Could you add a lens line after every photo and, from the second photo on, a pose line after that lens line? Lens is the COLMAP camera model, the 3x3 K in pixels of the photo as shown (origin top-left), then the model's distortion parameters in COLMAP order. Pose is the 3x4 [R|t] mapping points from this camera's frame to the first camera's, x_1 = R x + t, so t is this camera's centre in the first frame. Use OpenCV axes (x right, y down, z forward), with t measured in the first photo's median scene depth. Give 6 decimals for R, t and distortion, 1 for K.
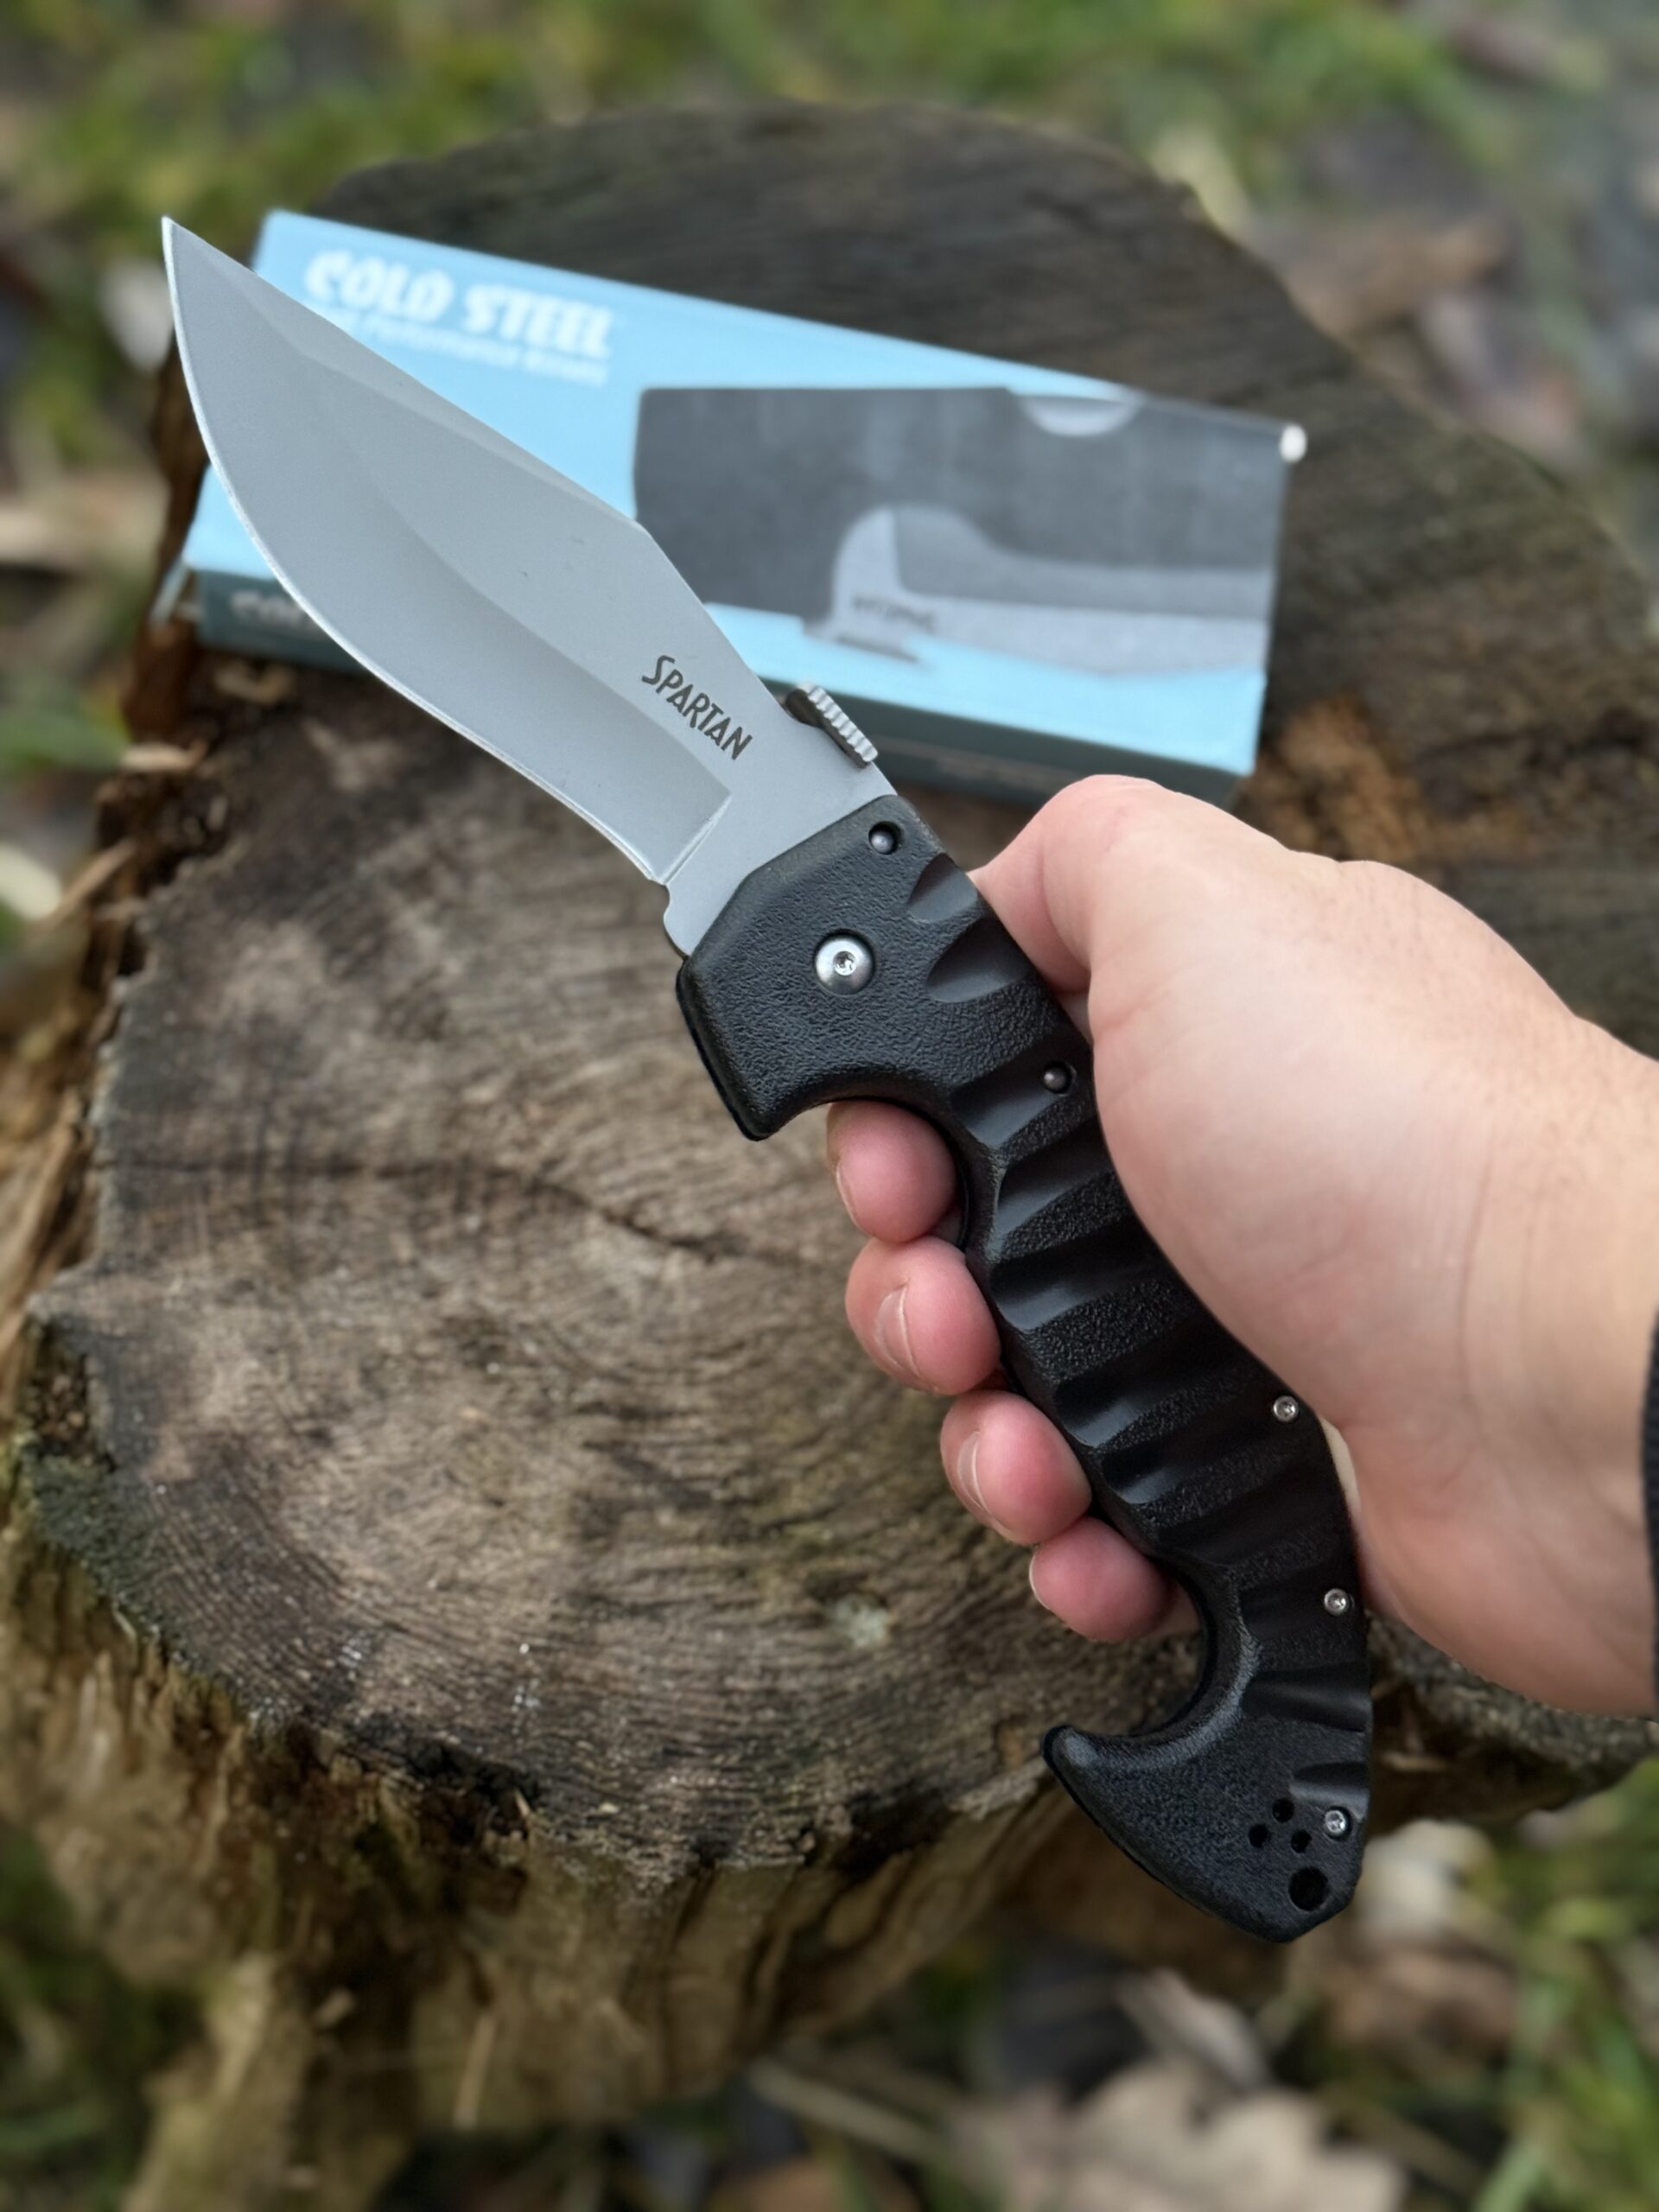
lens RADIAL K [[3350.6, 0, 803.1], [0, 3350.6, 1123.0], [0, 0, 1]] dist [0.109883, 0.000000]
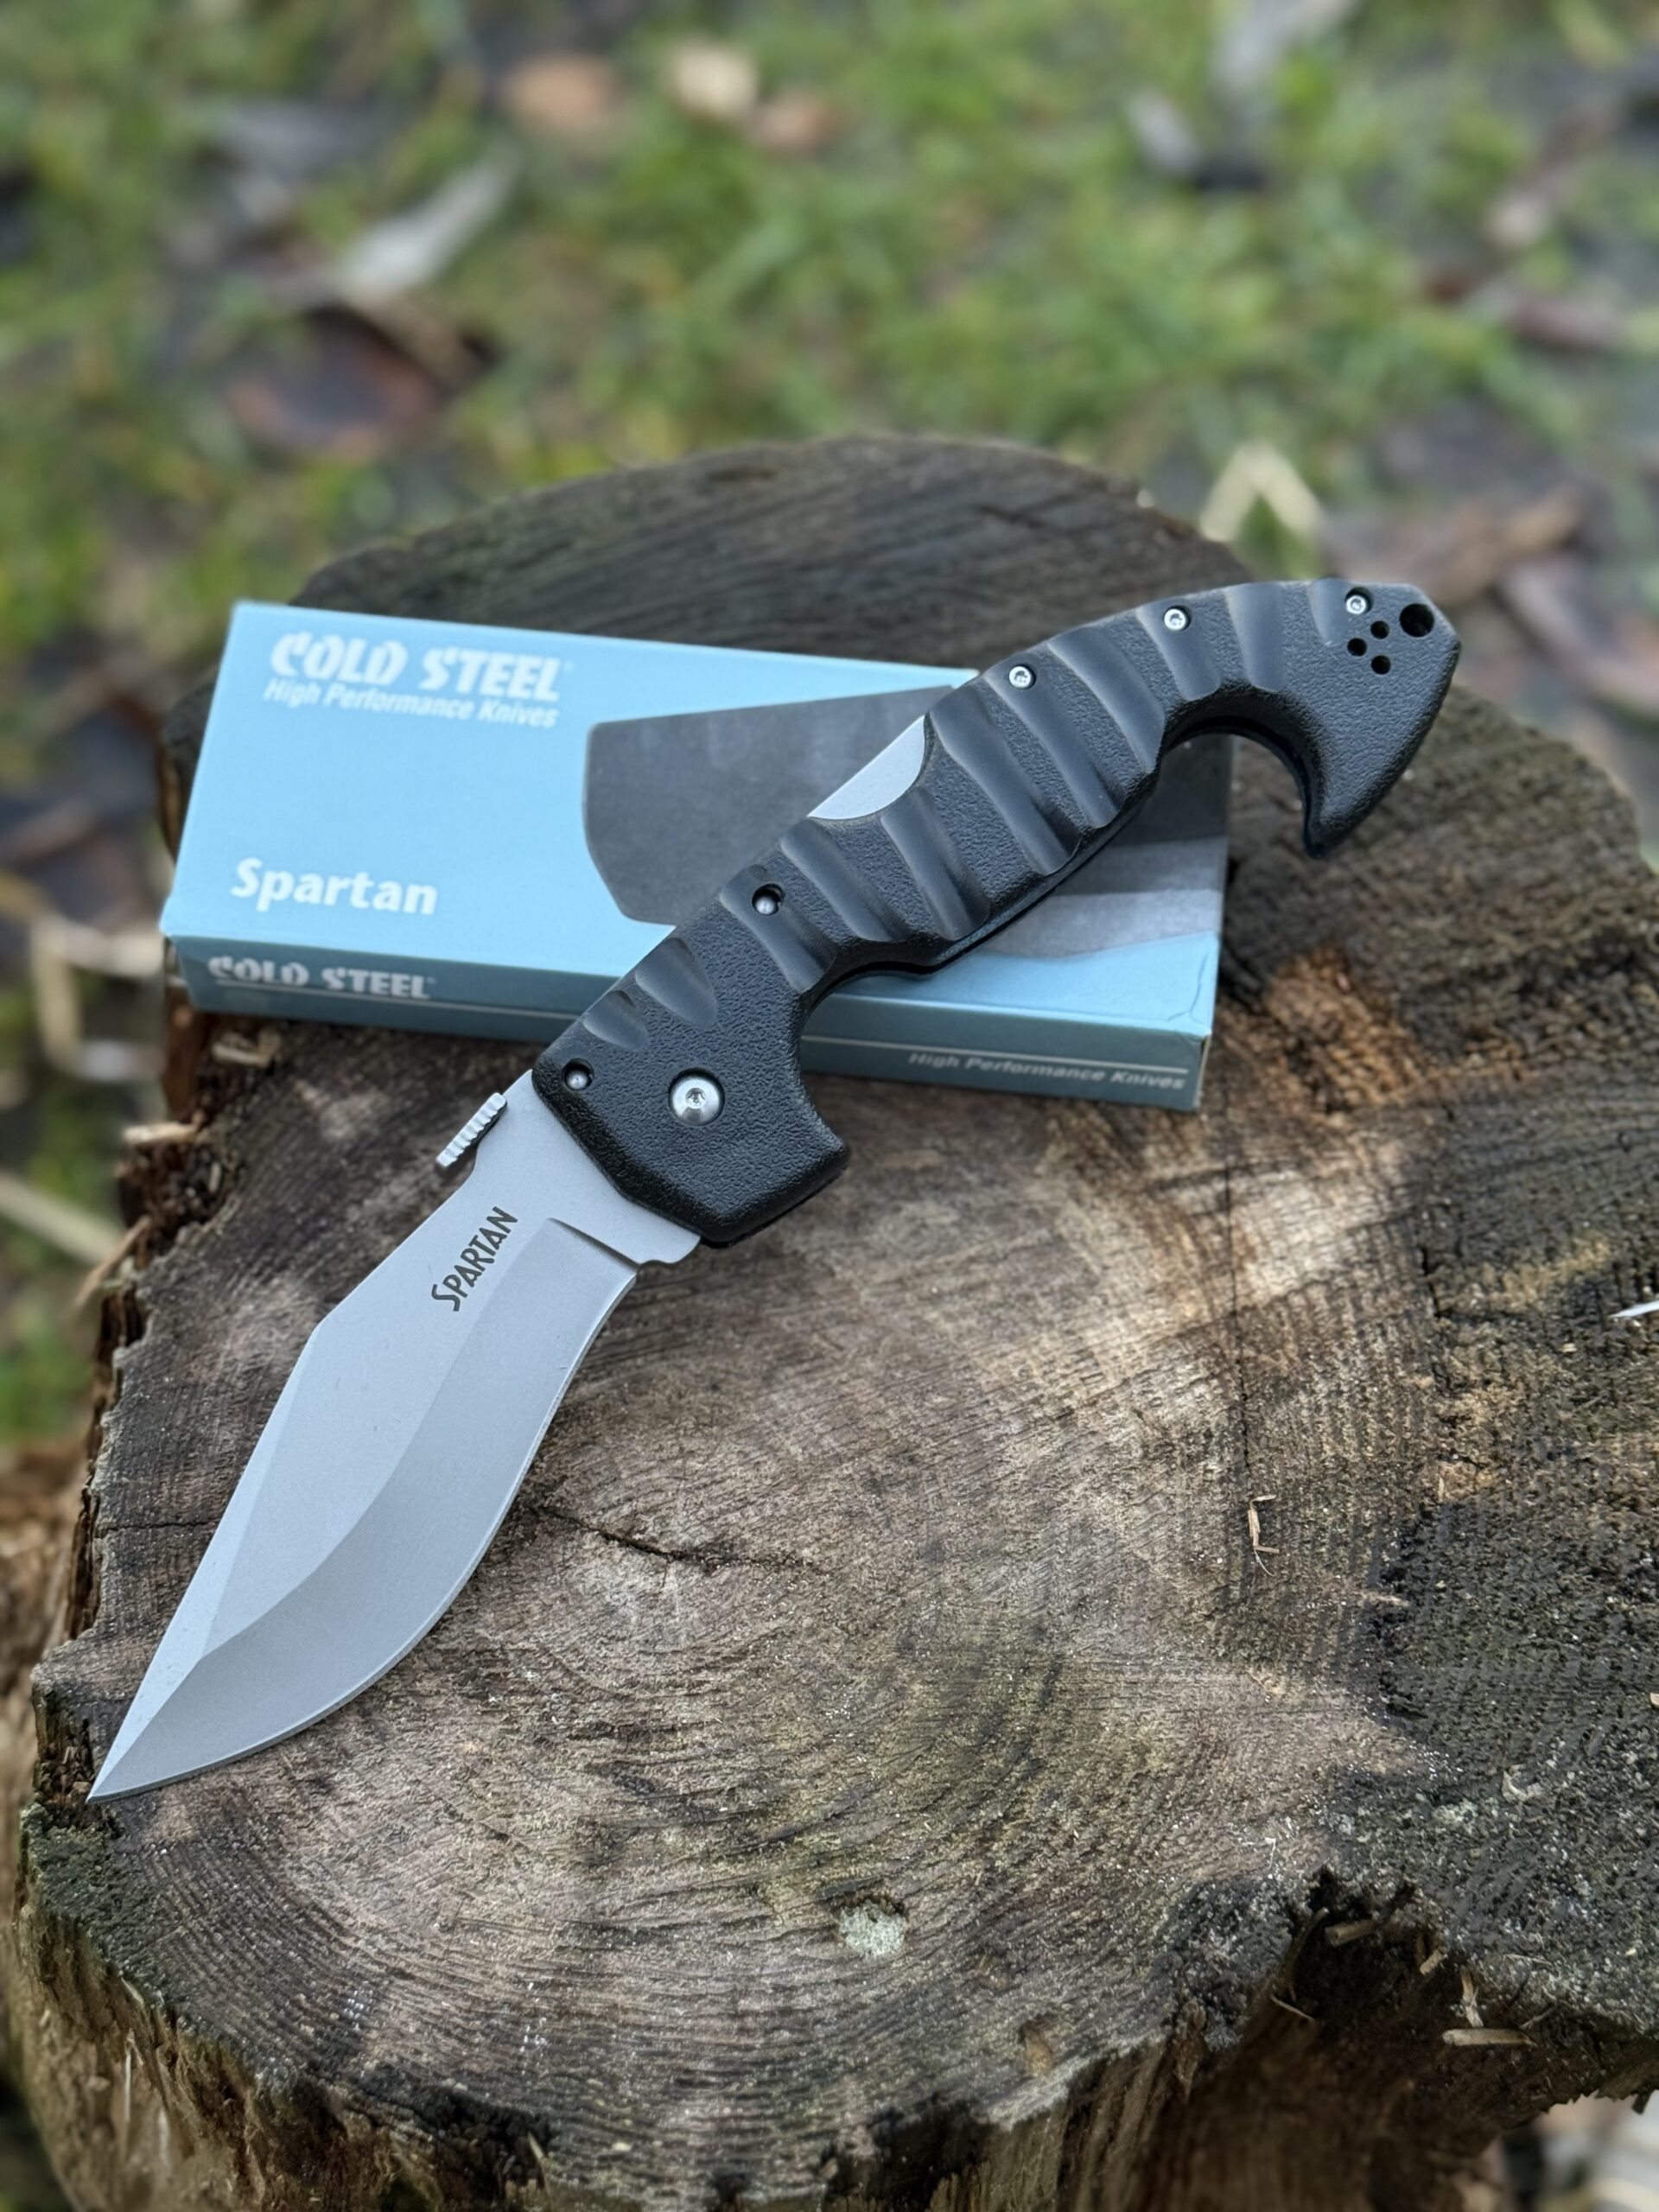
lens RADIAL K [[3350.6, 0, 804.2], [0, 3350.6, 1071.0], [0, 0, 1]] dist [0.109883, 0.000000]
pose [[0.989075, -0.105780, -0.102674, 0.122089], [0.092000, 0.987138, -0.130748, 0.028706], [0.115183, 0.119873, 0.986085, 0.005788]]
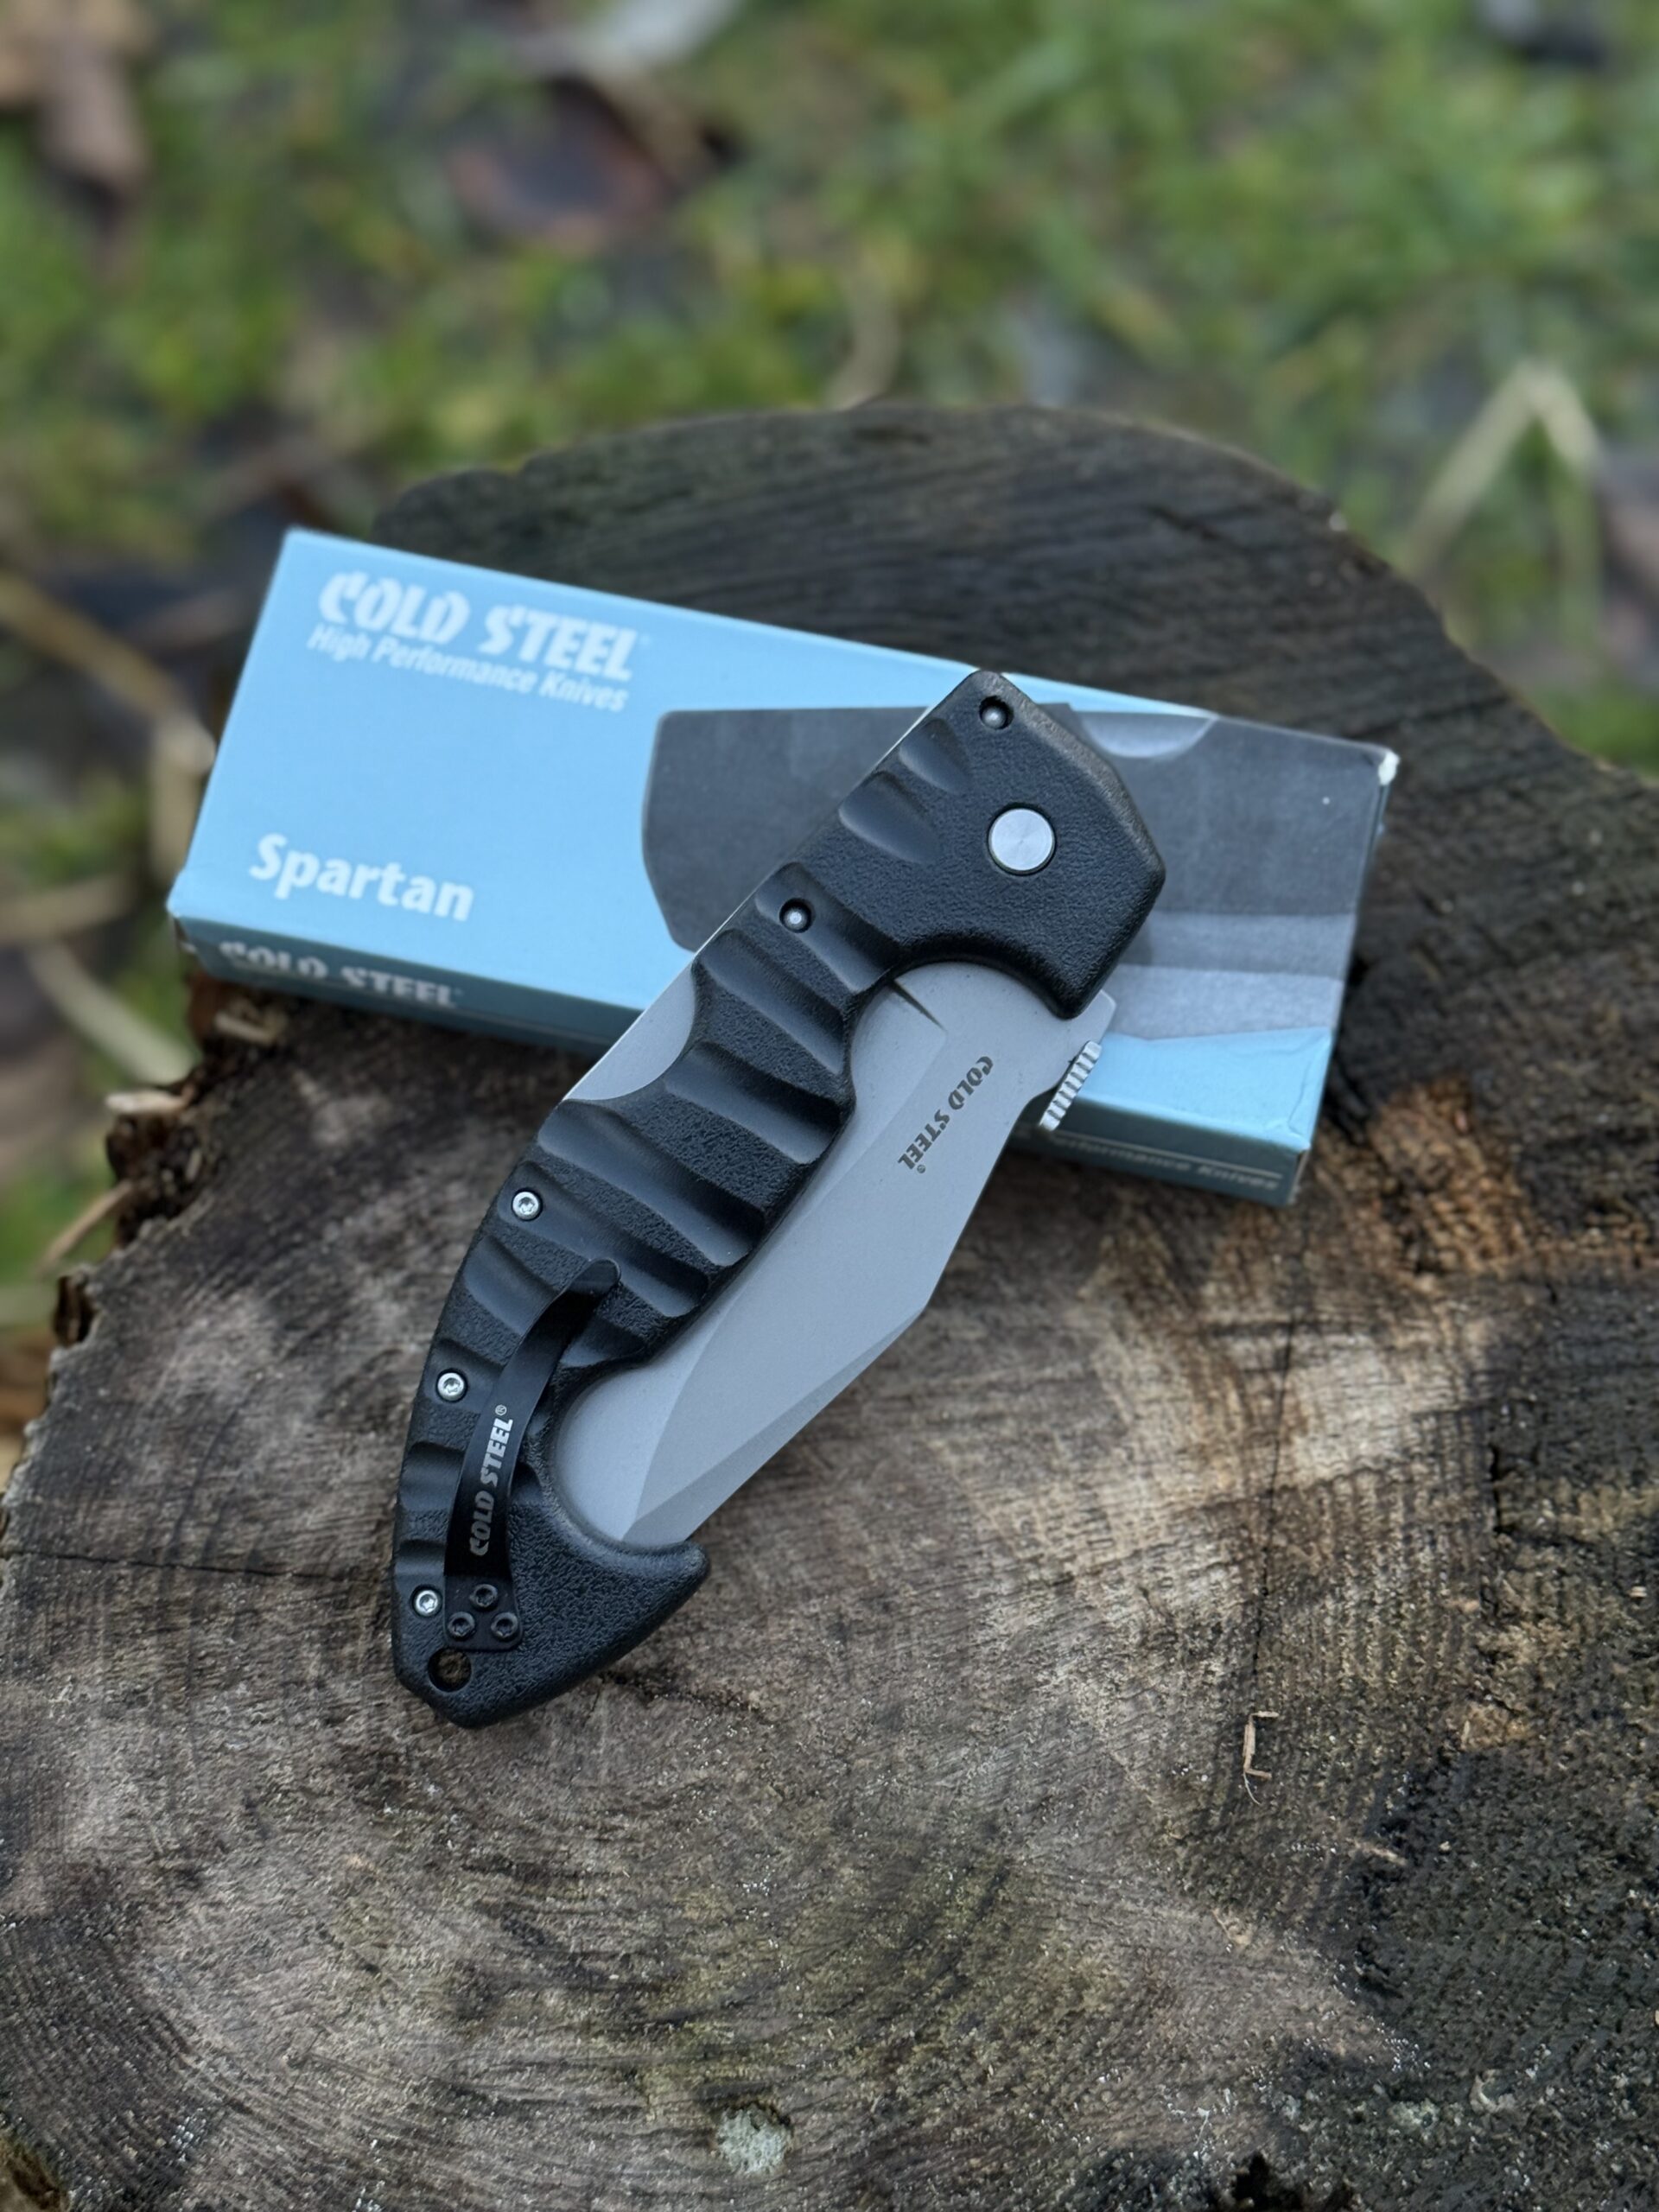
lens RADIAL K [[3350.6, 0, 809.6], [0, 3350.6, 1077.0], [0, 0, 1]] dist [0.109883, 0.000000]
pose [[0.982812, 0.045697, -0.178864, 0.176664], [-0.053058, 0.997921, -0.036586, -0.099074], [0.176821, 0.045447, 0.983193, 0.111618]]
